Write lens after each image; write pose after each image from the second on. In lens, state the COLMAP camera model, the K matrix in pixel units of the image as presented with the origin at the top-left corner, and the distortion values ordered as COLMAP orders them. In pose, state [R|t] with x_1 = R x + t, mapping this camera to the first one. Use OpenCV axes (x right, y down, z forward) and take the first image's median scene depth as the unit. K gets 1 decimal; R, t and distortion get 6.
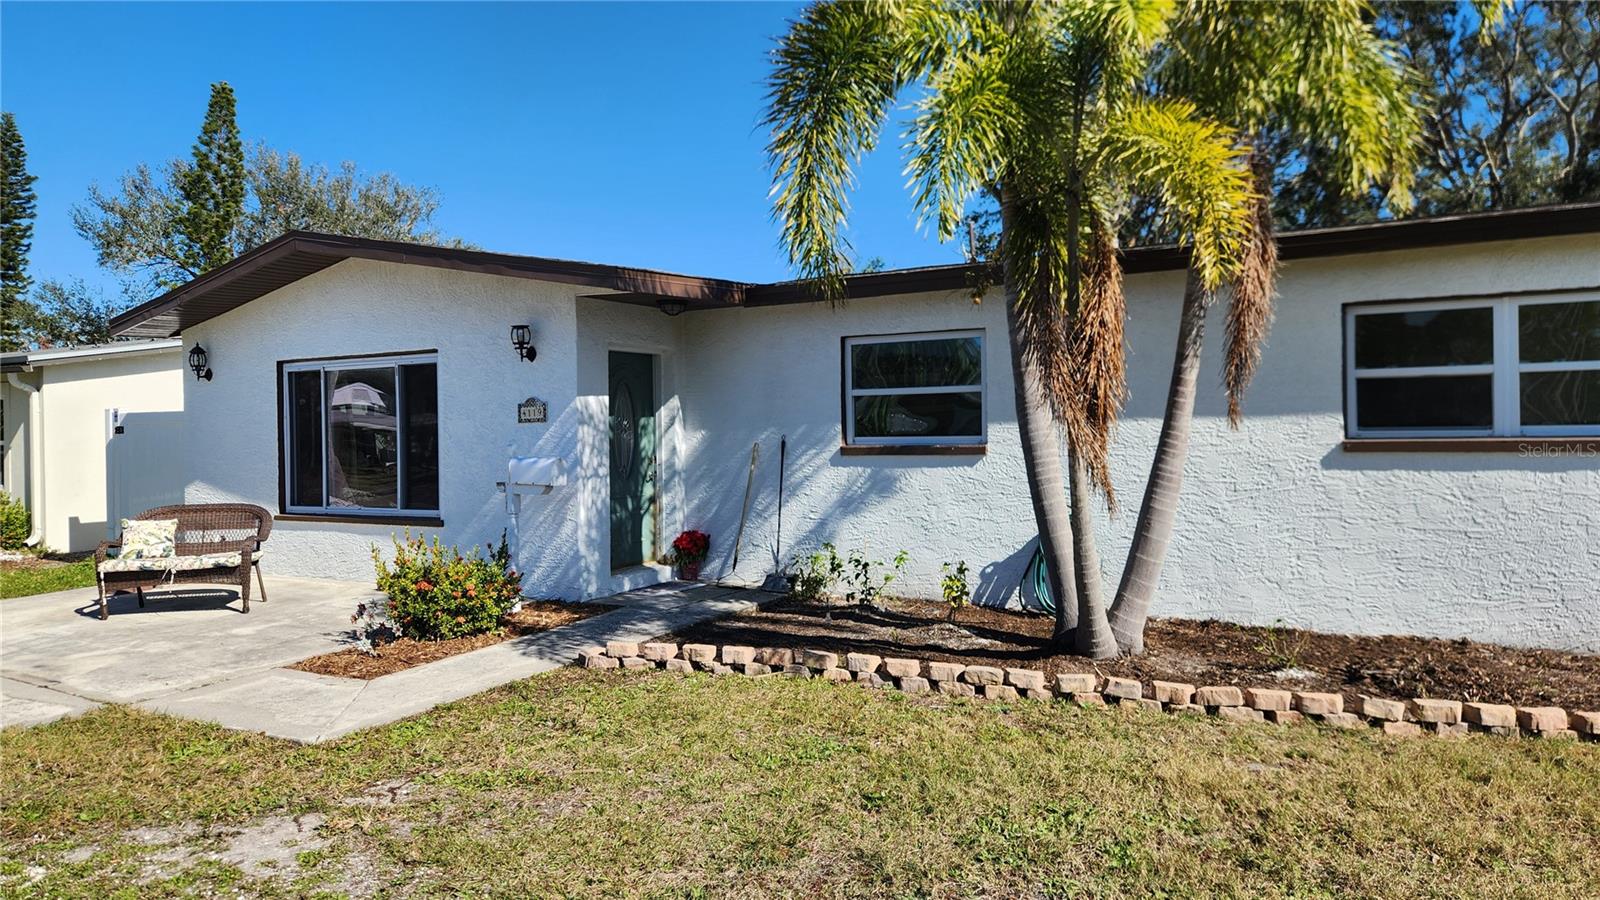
lens RADIAL K [[1078.0, 0, 795.4], [0, 1078.0, 423.2], [0, 0, 1]] dist [0.080217, -0.069042]
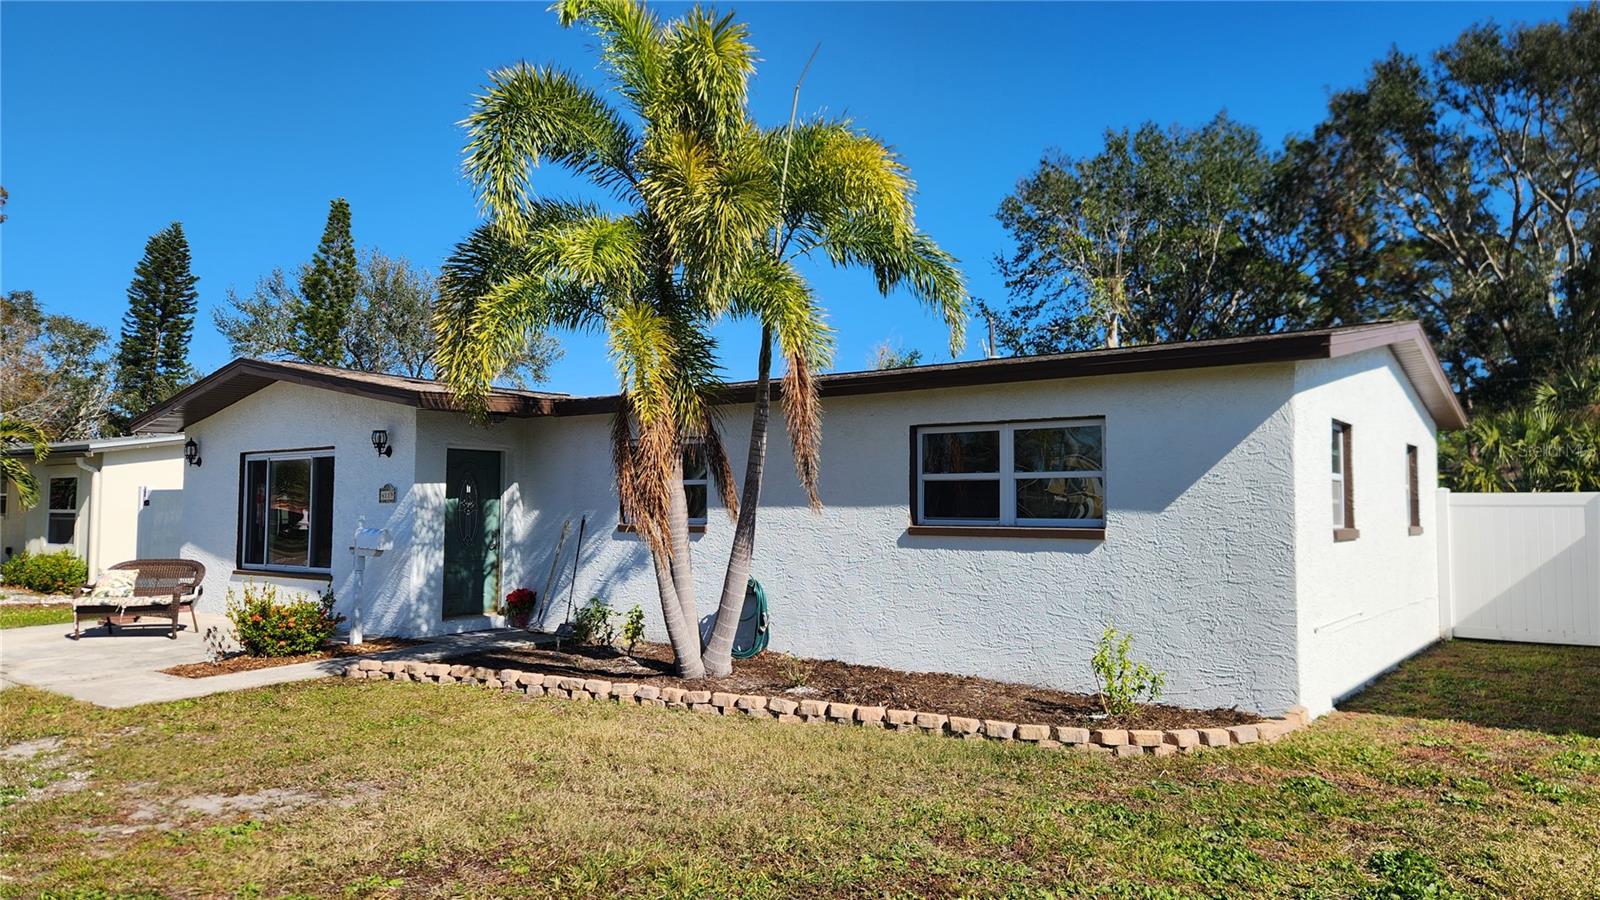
lens RADIAL K [[1078.0, 0, 808.0], [0, 1078.0, 445.2], [0, 0, 1]] dist [0.080217, -0.069042]
pose [[0.993428, 0.010791, -0.113945, 0.409865], [-0.016794, 0.998513, -0.051862, -0.010297], [0.113216, 0.053434, 0.992132, -0.267099]]
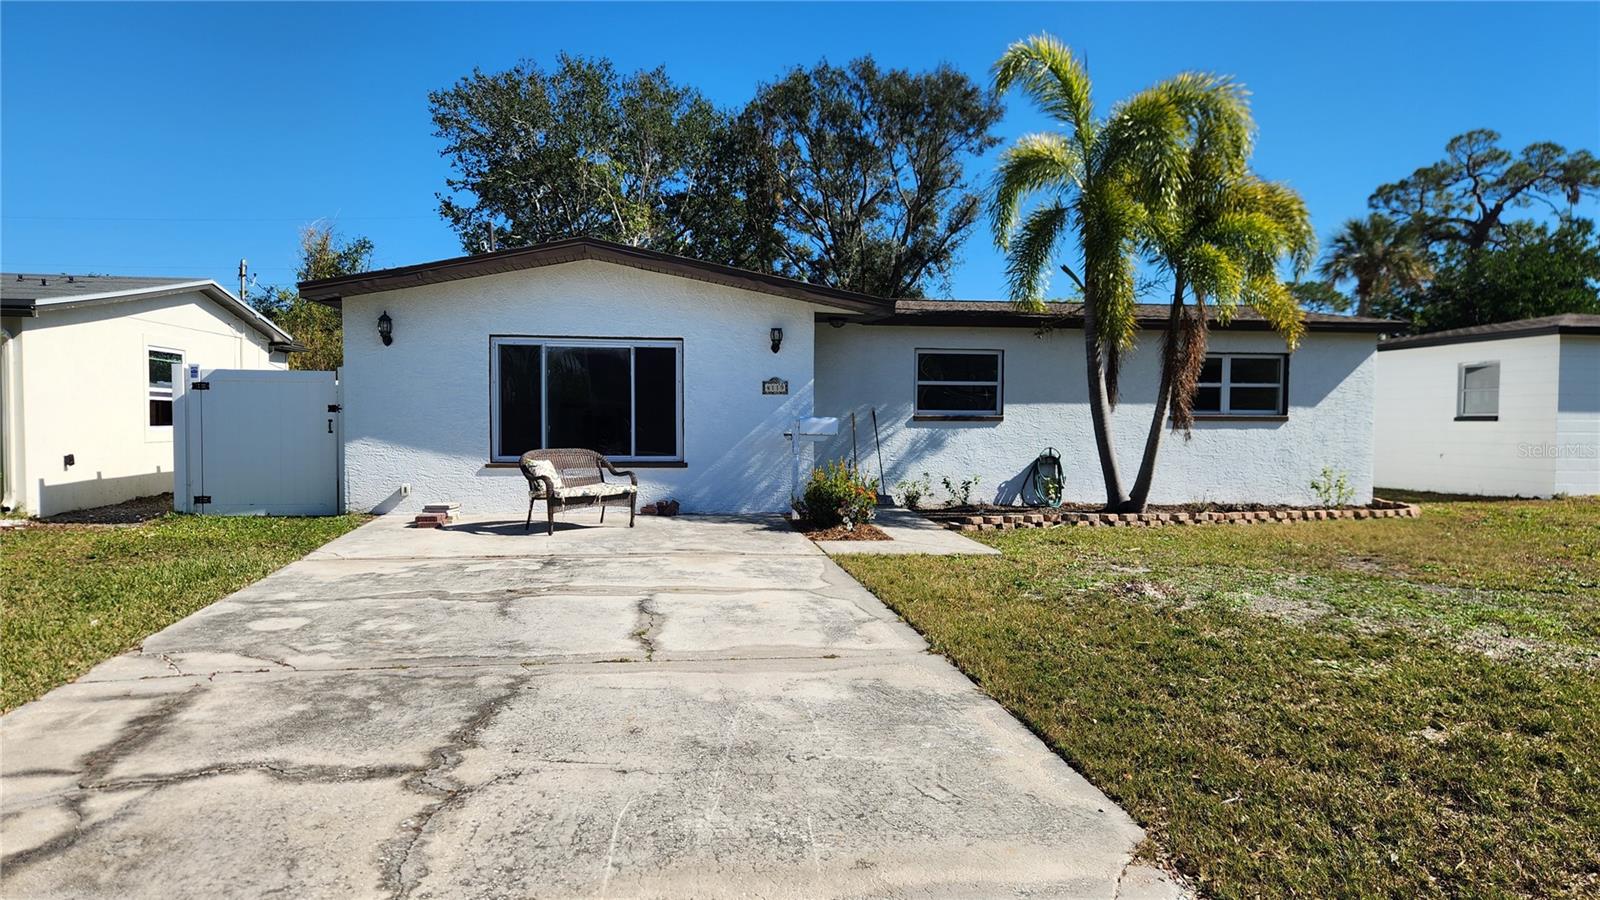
lens RADIAL K [[1078.0, 0, 799.0], [0, 1078.0, 460.9], [0, 0, 1]] dist [0.080217, -0.069042]
pose [[0.772708, -0.003691, 0.634751, -1.111616], [-0.021650, 0.999248, 0.032166, 0.040746], [-0.634393, -0.038598, 0.772047, -0.151616]]
